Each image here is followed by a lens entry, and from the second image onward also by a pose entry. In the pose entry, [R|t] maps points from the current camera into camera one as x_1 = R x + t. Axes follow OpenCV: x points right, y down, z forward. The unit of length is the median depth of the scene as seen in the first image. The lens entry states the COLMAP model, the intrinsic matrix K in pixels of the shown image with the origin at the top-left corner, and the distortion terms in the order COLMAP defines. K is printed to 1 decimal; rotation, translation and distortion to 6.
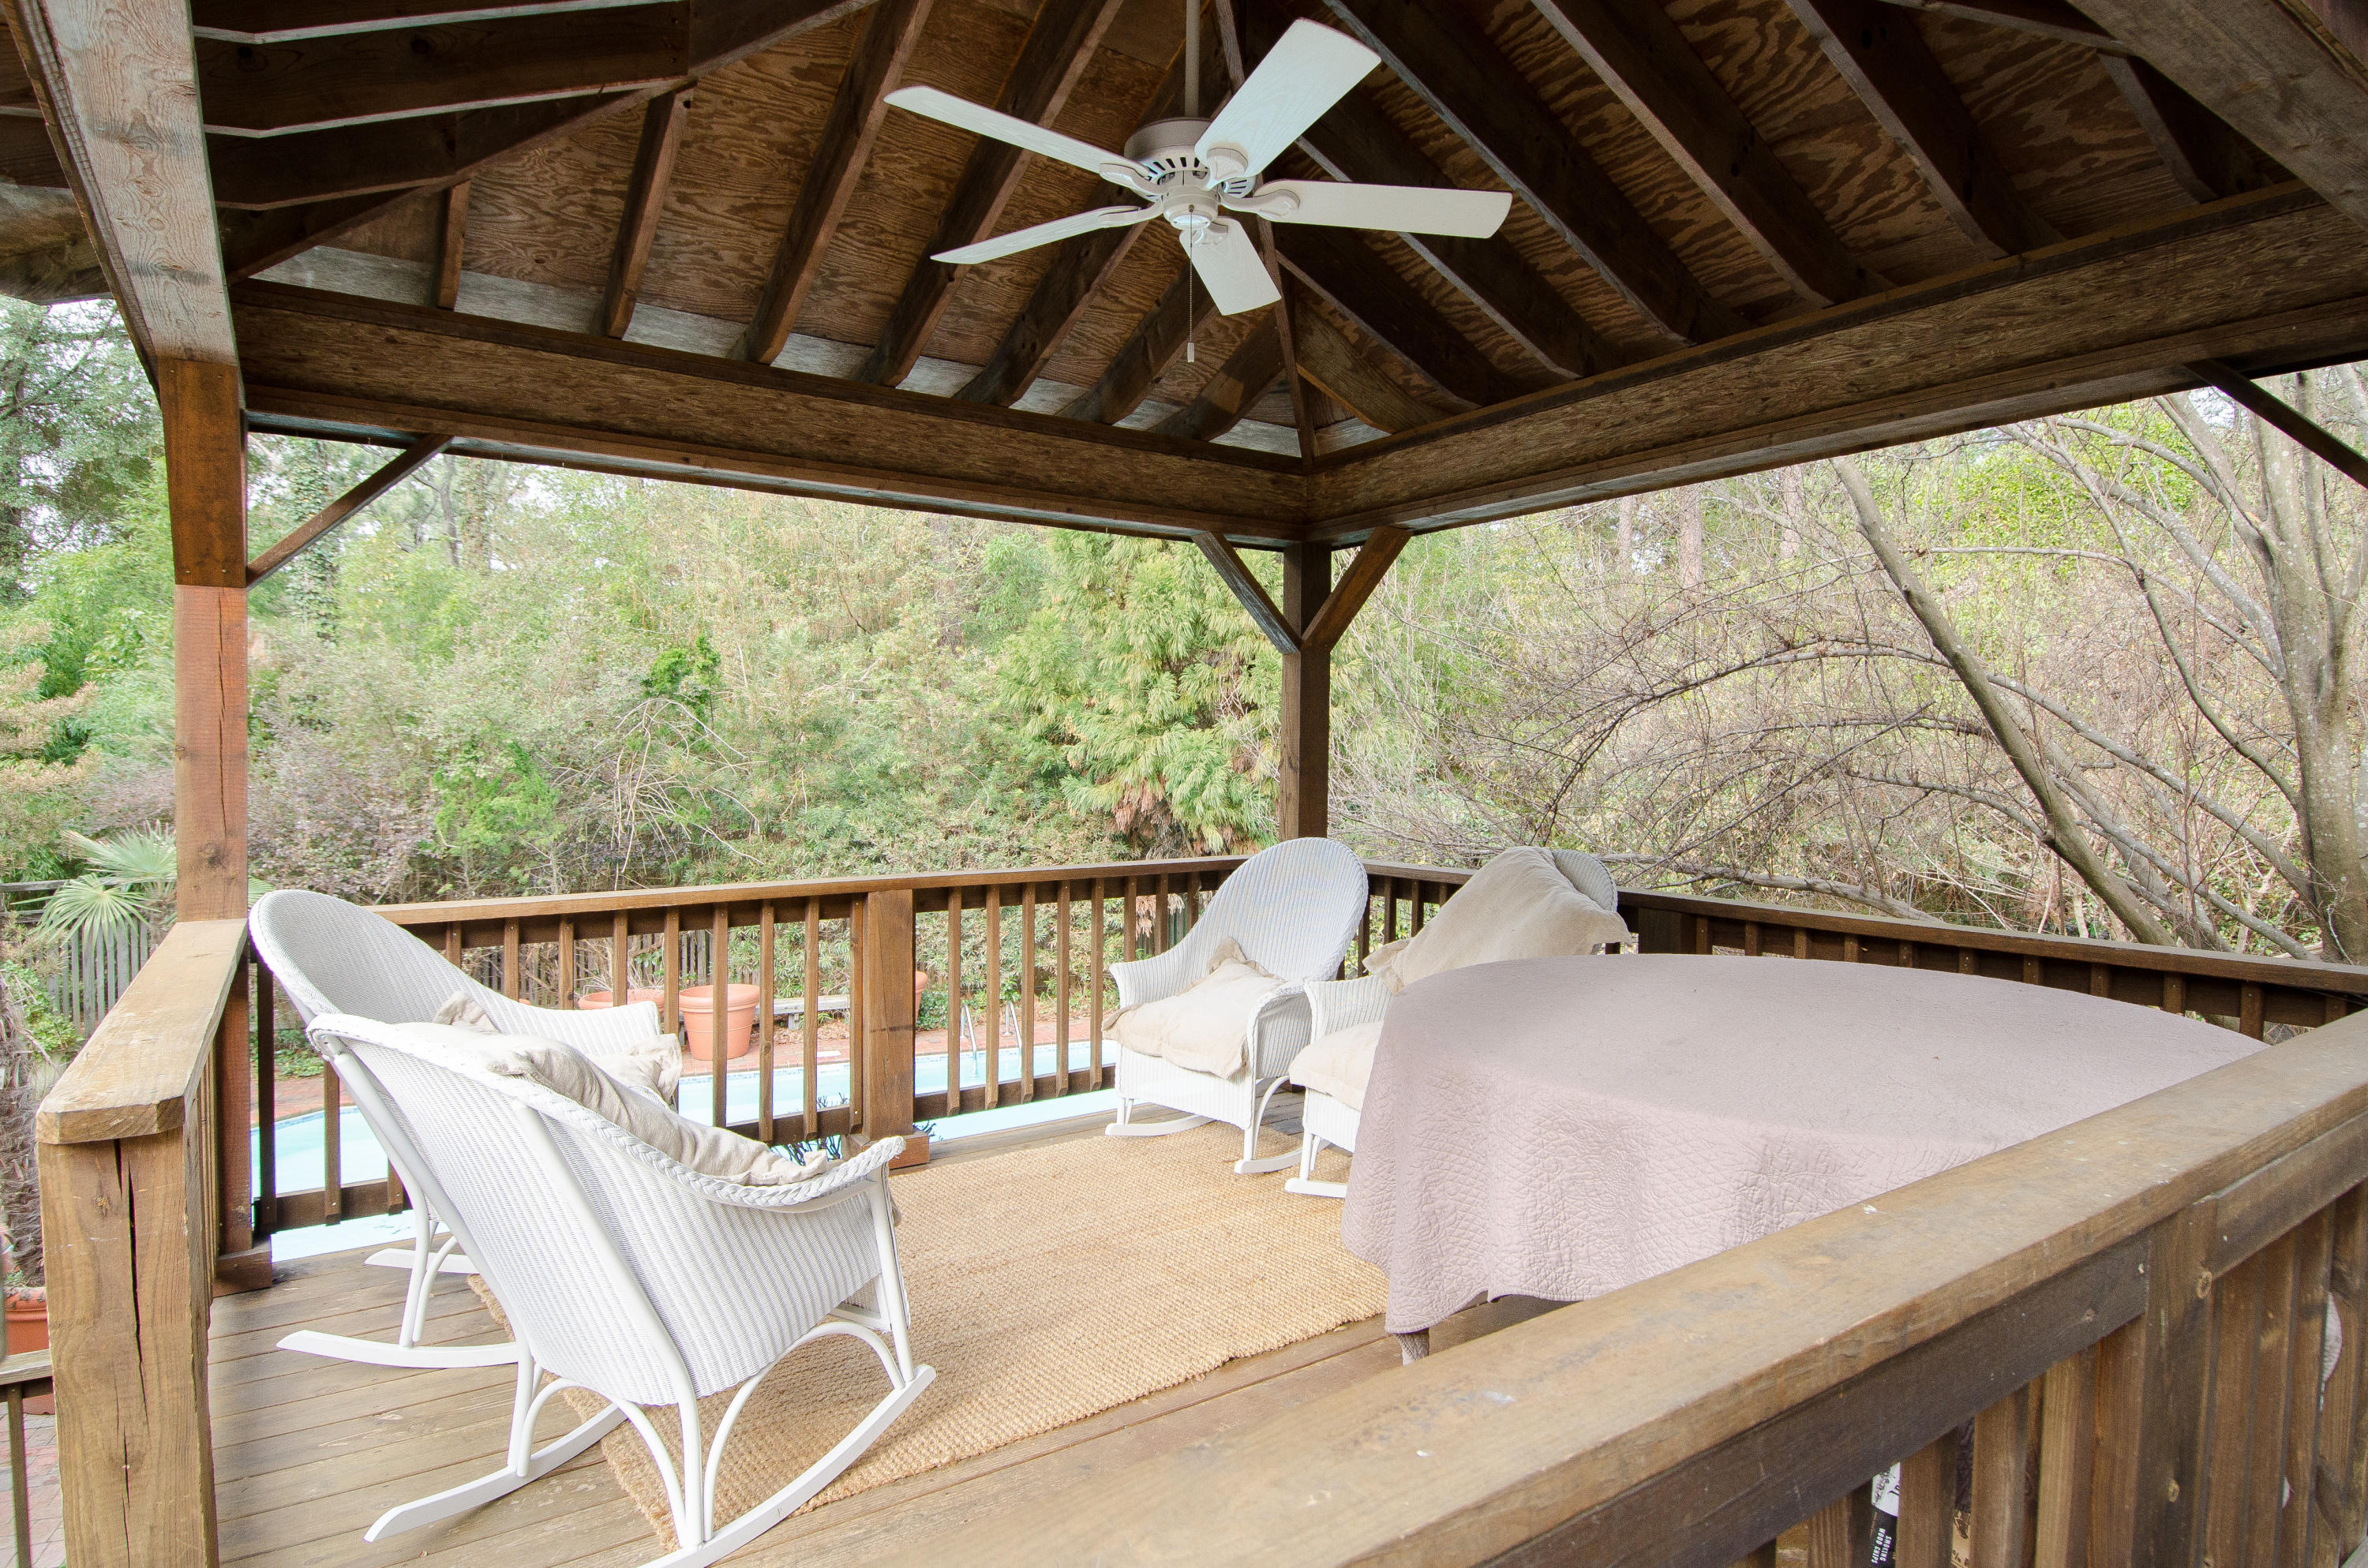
lens RADIAL K [[1225.6, 0, 1224.3], [0, 1225.6, 793.3], [0, 0, 1]] dist [0.049638, -0.058481]
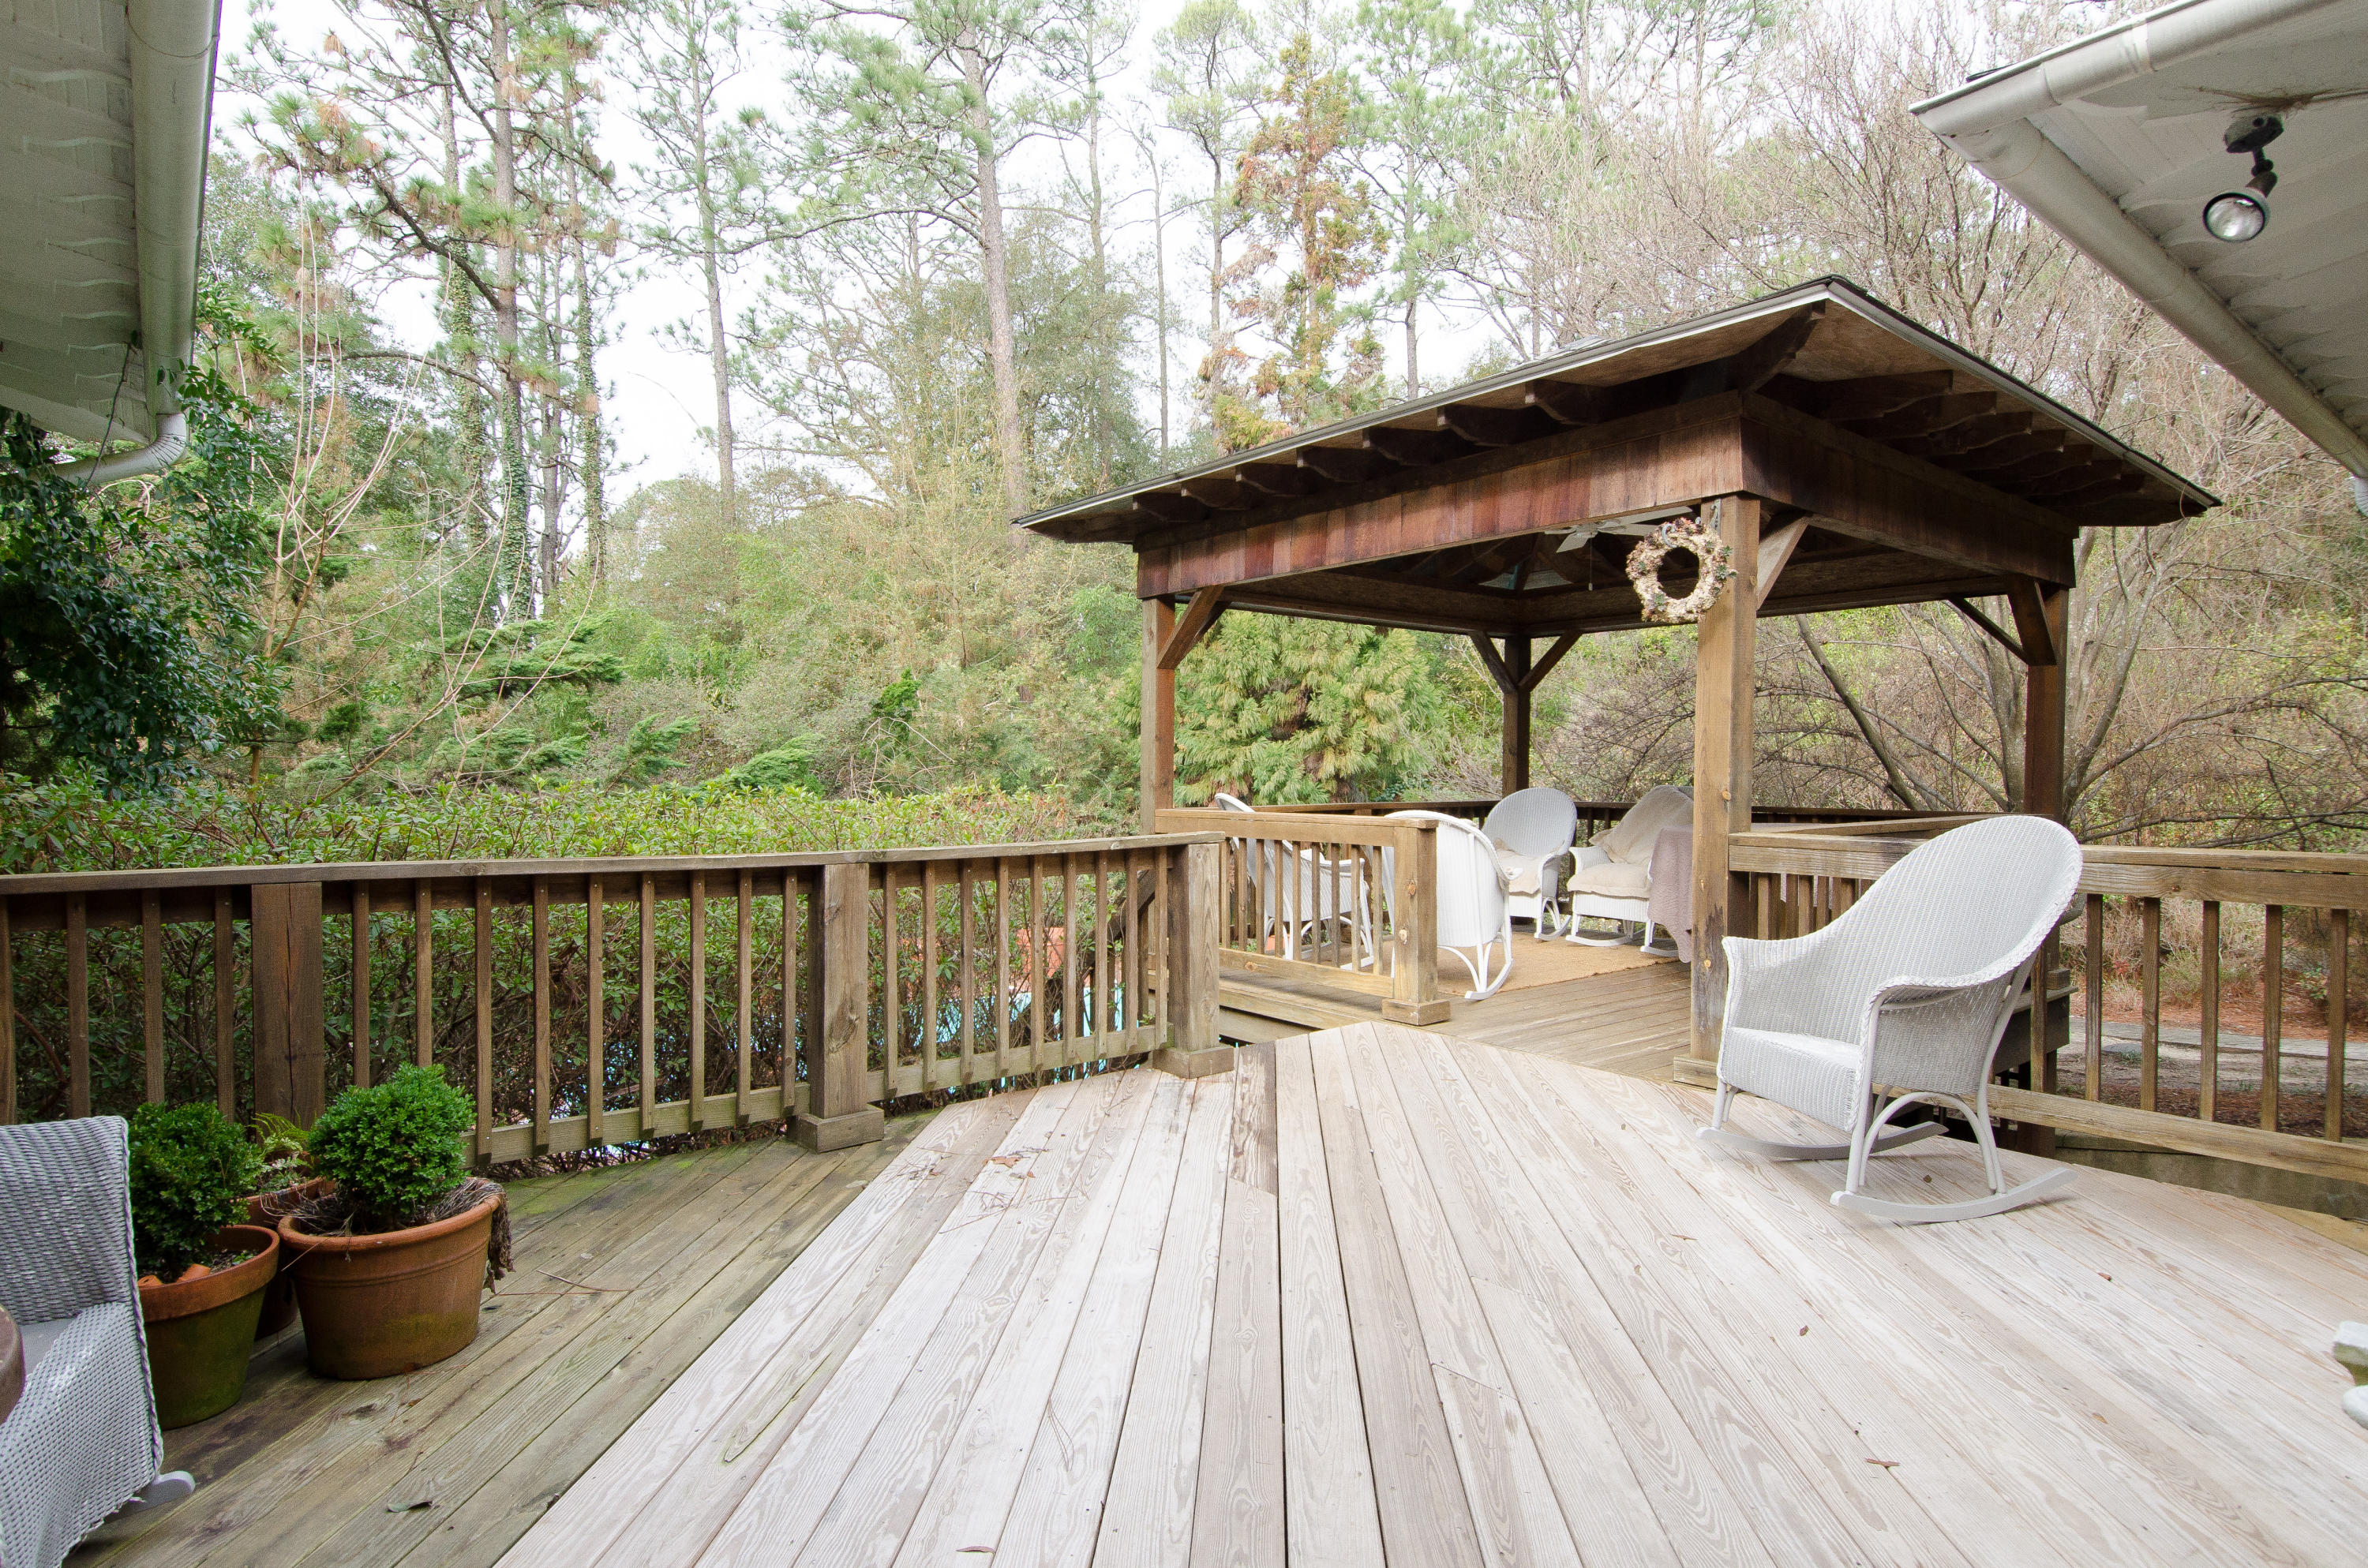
lens RADIAL K [[1225.6, 0, 1224.3], [0, 1225.6, 793.3], [0, 0, 1]] dist [0.049638, -0.058481]
pose [[0.994230, -0.005122, 0.107151, -0.216616], [0.006900, 0.999844, -0.016231, 0.025008], [-0.107052, 0.016877, 0.994110, -0.306370]]
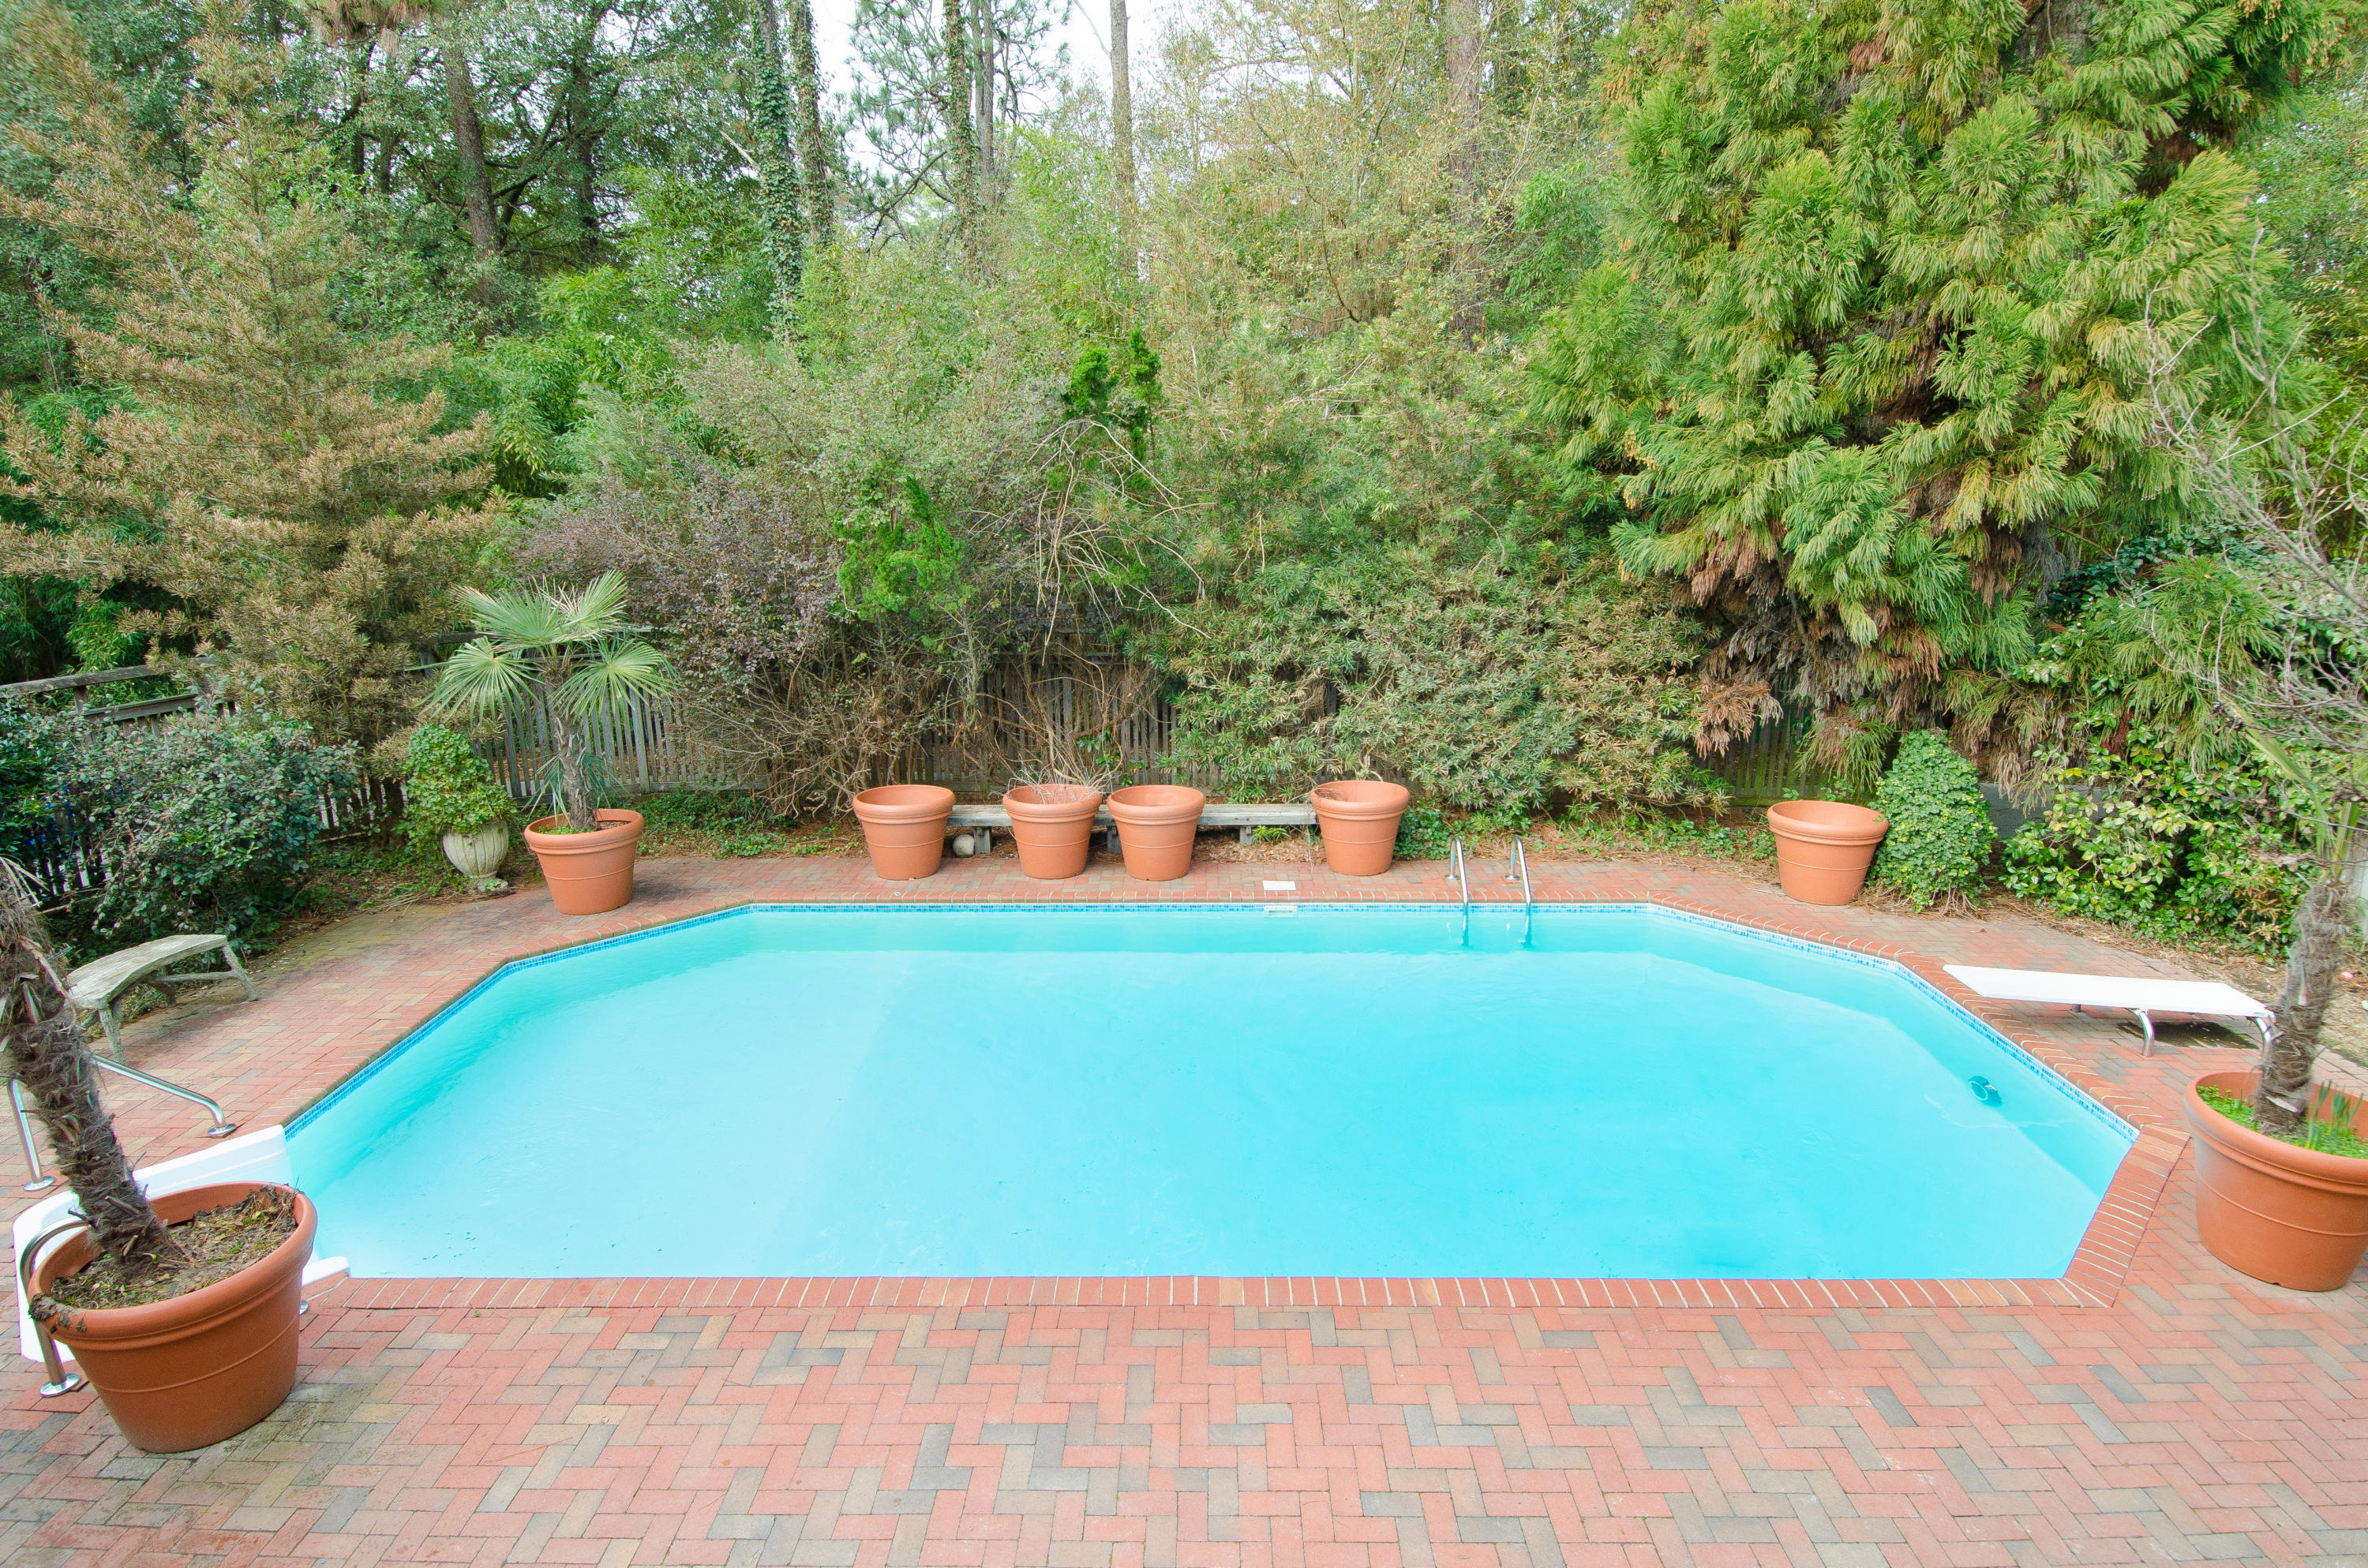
lens RADIAL K [[1225.6, 0, 1224.3], [0, 1225.6, 793.3], [0, 0, 1]] dist [0.049638, -0.058481]
pose [[0.916519, 0.091299, -0.389433, -0.050903], [-0.005184, 0.976232, 0.216667, -0.014503], [0.399958, -0.196561, 0.895208, 0.273702]]
